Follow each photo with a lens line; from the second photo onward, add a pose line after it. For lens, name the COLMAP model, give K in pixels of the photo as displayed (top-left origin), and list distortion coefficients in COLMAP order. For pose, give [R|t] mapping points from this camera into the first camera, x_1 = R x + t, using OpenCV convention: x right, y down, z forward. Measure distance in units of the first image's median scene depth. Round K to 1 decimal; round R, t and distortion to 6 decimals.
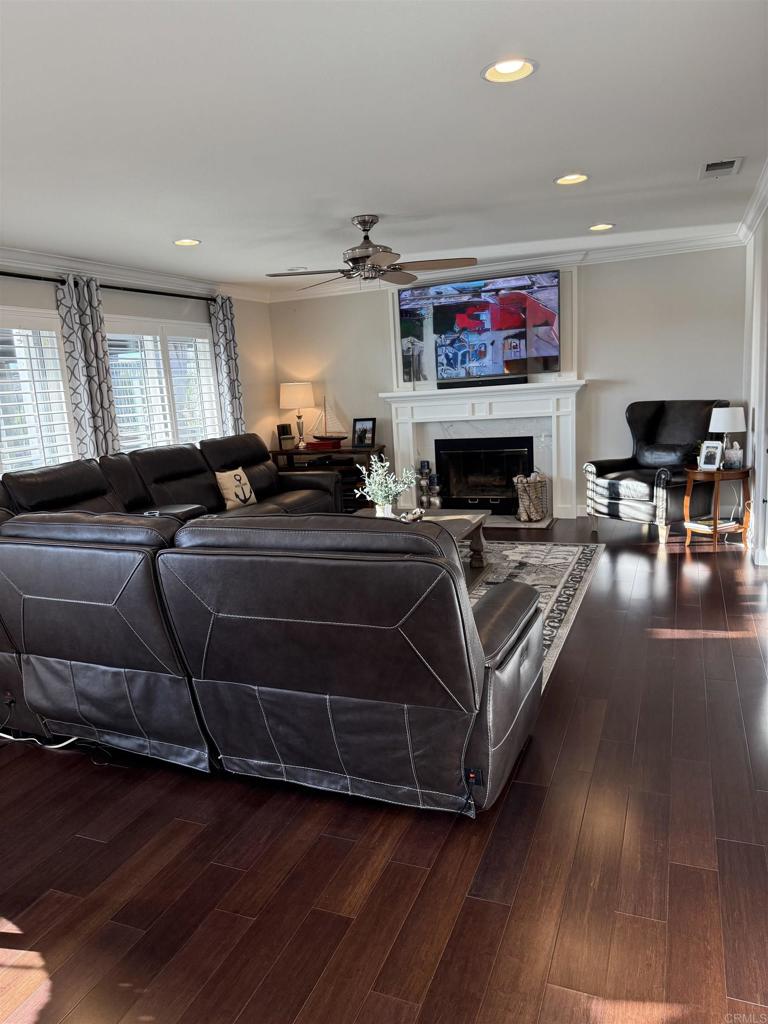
lens RADIAL K [[720.3, 0, 384.0], [0, 720.3, 512.0], [0, 0, 1]] dist [0.071550, -0.002412]
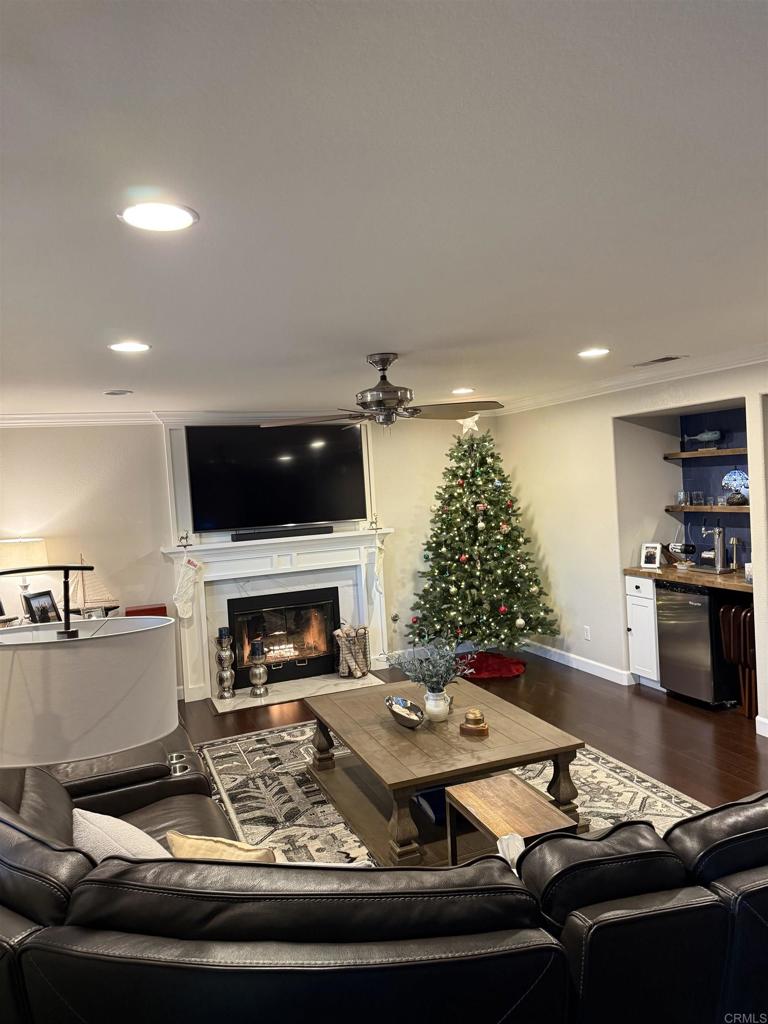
lens RADIAL K [[719.7, 0, 384.0], [0, 719.7, 512.0], [0, 0, 1]] dist [0.094407, 0.000243]
pose [[0.709593, -0.007610, 0.704570, -0.430721], [0.133936, 0.983167, -0.124271, -0.078129], [-0.691765, 0.182549, 0.698668, 0.294872]]
